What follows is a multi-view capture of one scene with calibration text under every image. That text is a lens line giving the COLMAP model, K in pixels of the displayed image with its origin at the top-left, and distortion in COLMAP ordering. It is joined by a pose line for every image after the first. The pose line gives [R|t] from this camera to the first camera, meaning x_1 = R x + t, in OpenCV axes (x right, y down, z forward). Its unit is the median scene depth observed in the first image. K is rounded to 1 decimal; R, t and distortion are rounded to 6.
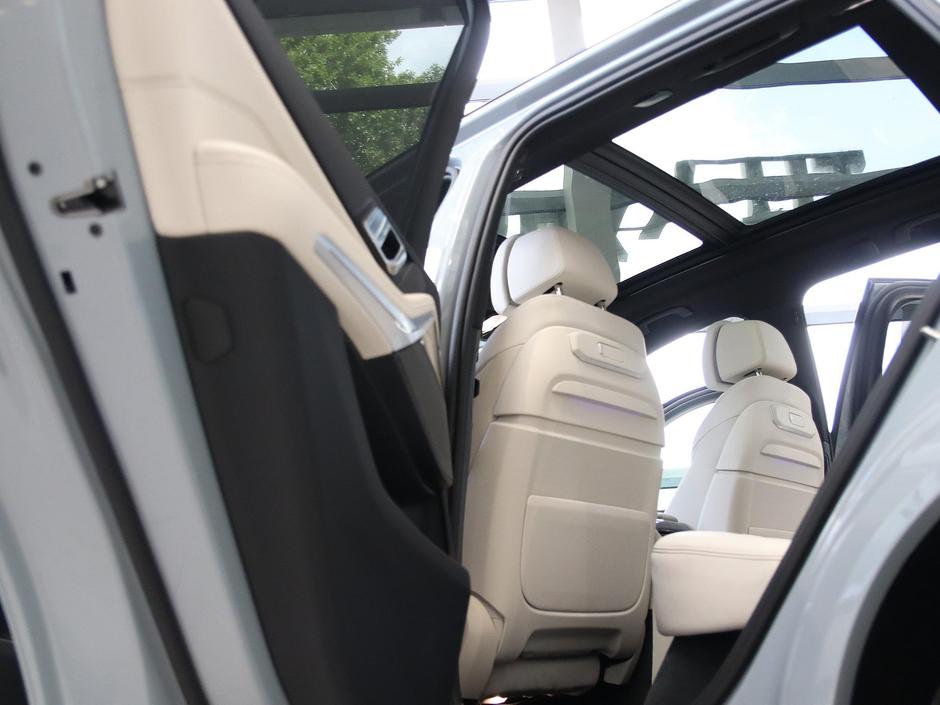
lens RADIAL K [[1034.4, 0, 470.0], [0, 1034.4, 352.5], [0, 0, 1]] dist [-0.061262, 0.001899]
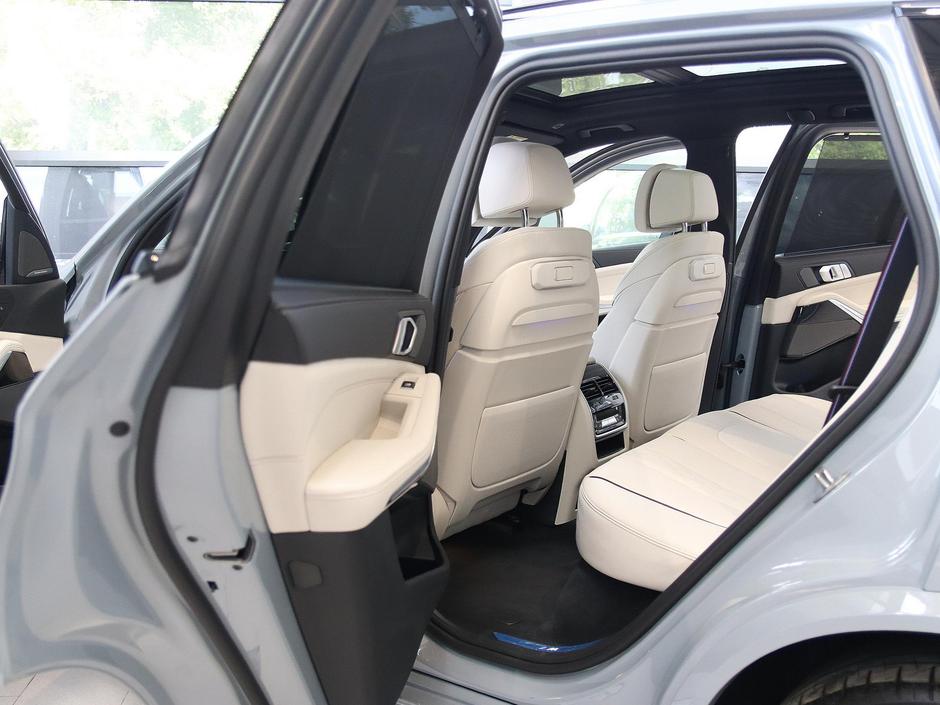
lens RADIAL K [[1034.4, 0, 470.0], [0, 1034.4, 352.5], [0, 0, 1]] dist [-0.061262, 0.001899]
pose [[0.991268, 0.046710, 0.123315, -0.110381], [-0.098745, 0.882729, 0.459390, -0.468528], [-0.087396, -0.467556, 0.879633, -0.040050]]
